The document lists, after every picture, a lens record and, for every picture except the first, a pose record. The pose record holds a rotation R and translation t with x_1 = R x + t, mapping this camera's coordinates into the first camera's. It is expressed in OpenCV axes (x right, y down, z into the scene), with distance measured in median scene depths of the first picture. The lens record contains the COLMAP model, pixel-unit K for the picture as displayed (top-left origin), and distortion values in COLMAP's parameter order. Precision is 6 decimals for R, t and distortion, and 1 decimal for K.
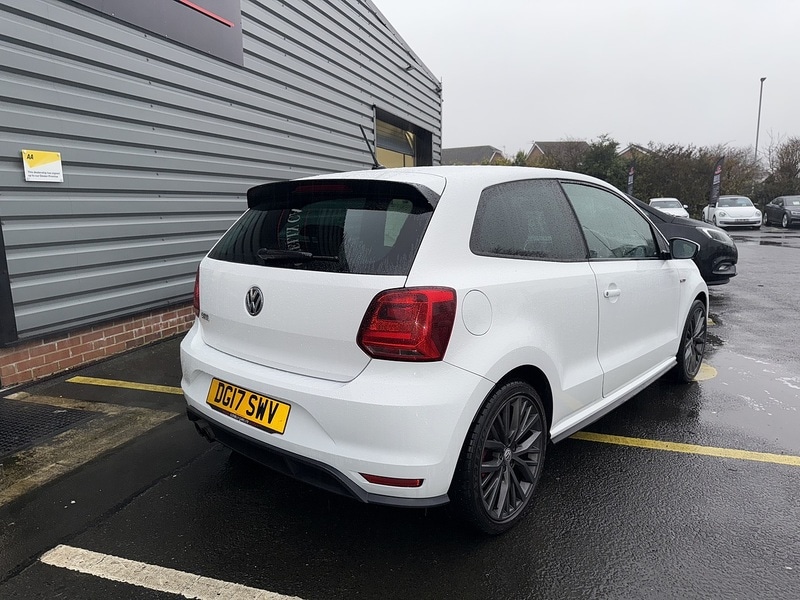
lens RADIAL K [[564.4, 0, 395.3], [0, 564.4, 301.6], [0, 0, 1]] dist [0.078503, -0.101089]
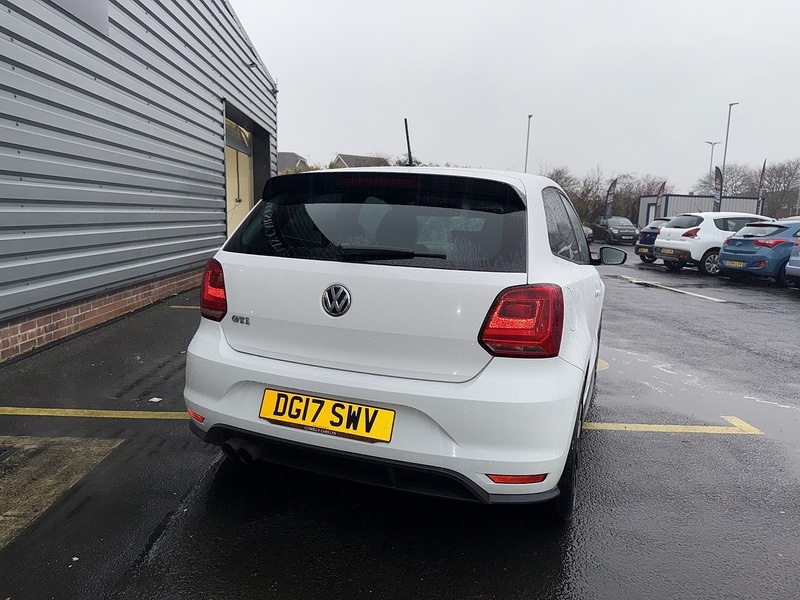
lens RADIAL K [[564.4, 0, 395.3], [0, 564.4, 301.6], [0, 0, 1]] dist [0.078503, -0.101089]
pose [[0.937208, -0.006423, 0.348712, -0.385118], [0.010828, 0.999884, -0.010683, 0.009576], [-0.348603, 0.013788, 0.937169, 0.093221]]
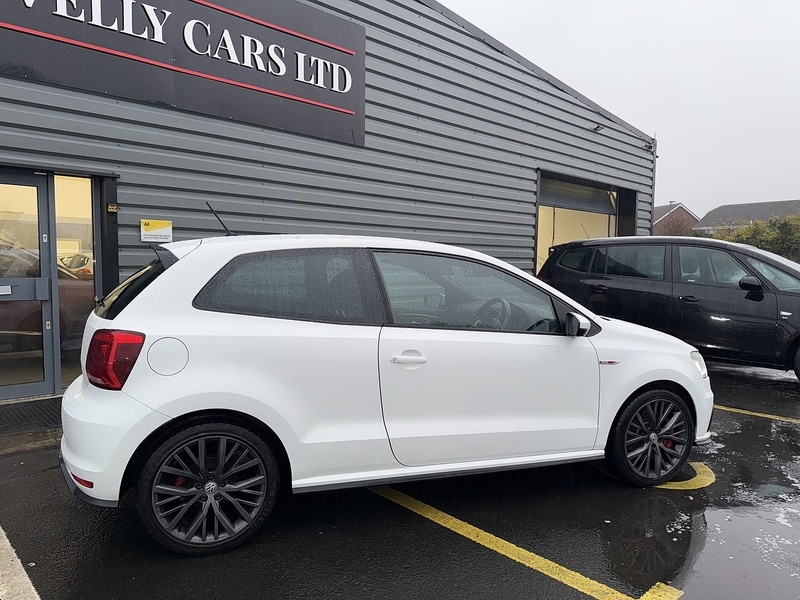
lens RADIAL K [[568.2, 0, 400.0], [0, 568.2, 300.0], [0, 0, 1]] dist [0.055408, -0.074694]
pose [[0.886790, 0.059216, -0.458362, 0.828160], [-0.105742, 0.991447, -0.076492, -0.042299], [0.449913, 0.116301, 0.885468, 0.094276]]
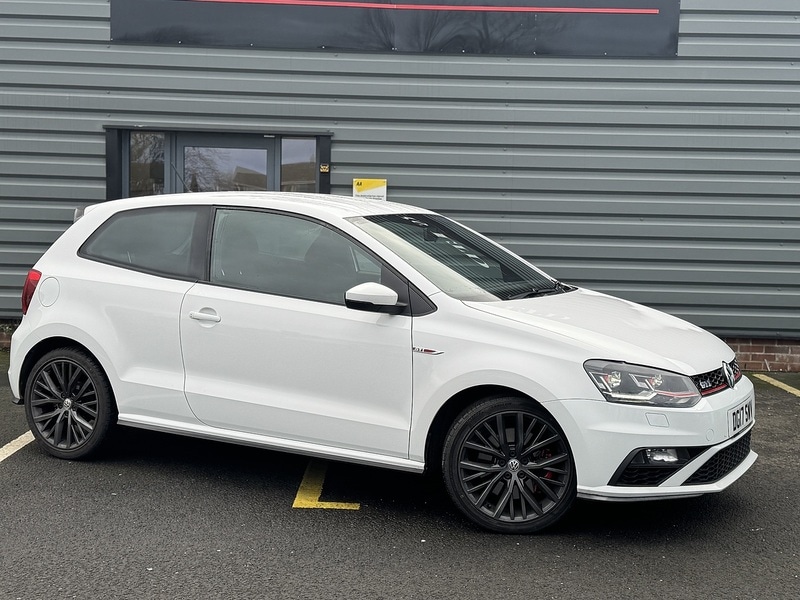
lens RADIAL K [[1001.6, 0, 400.0], [0, 1001.6, 300.0], [0, 0, 1]] dist [0.163954, 0.017472]
pose [[0.223774, 0.096860, -0.969816, 2.218673], [-0.191061, 0.980102, 0.053802, -0.209189], [0.955731, 0.173255, 0.237827, 0.908751]]
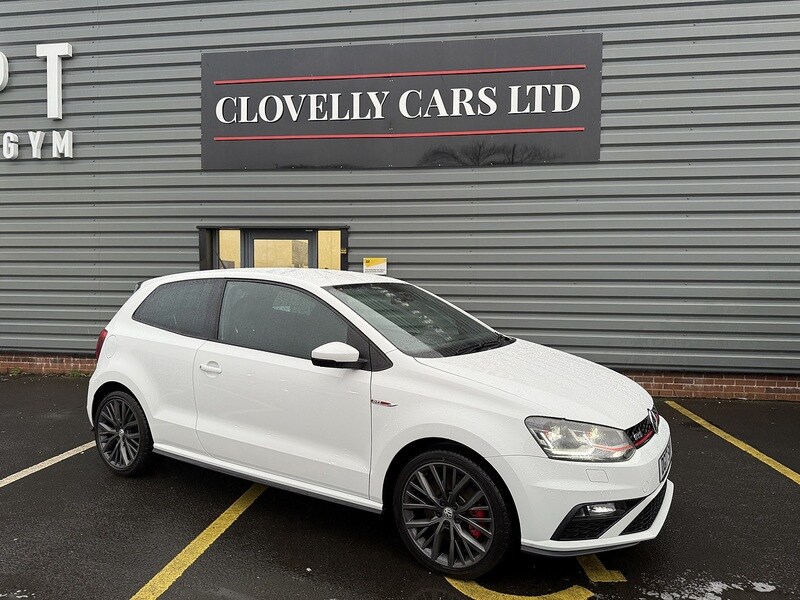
lens RADIAL K [[551.3, 0, 398.7], [0, 551.3, 318.1], [0, 0, 1]] dist [0.053179, -0.057890]
pose [[0.187892, 0.075273, -0.979301, 1.637670], [-0.175686, 0.983554, 0.041892, -0.247668], [0.966349, 0.164179, 0.198027, 1.152537]]
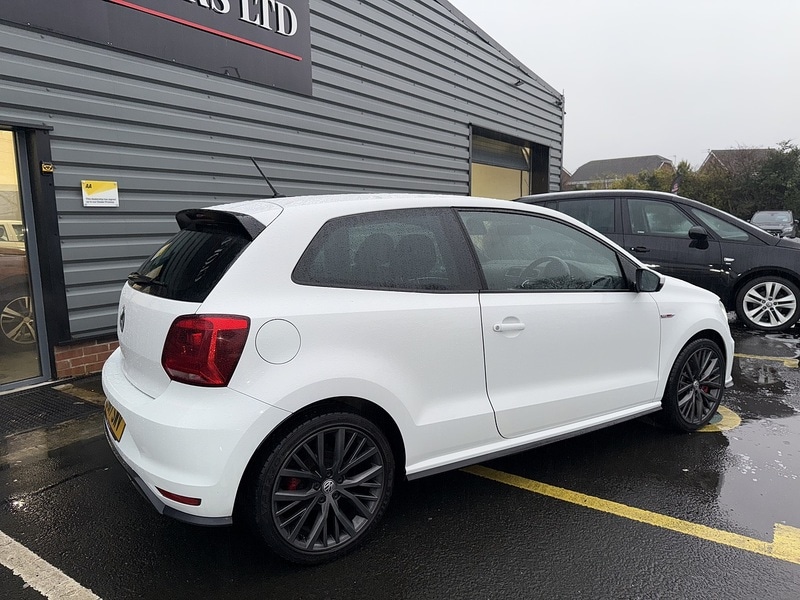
lens RADIAL K [[568.2, 0, 400.0], [0, 568.2, 300.0], [0, 0, 1]] dist [0.055408, -0.074694]
pose [[0.963064, 0.039263, -0.266393, 0.458864], [-0.046603, 0.998687, -0.021287, -0.032069], [0.265208, 0.032916, 0.963629, 0.048330]]
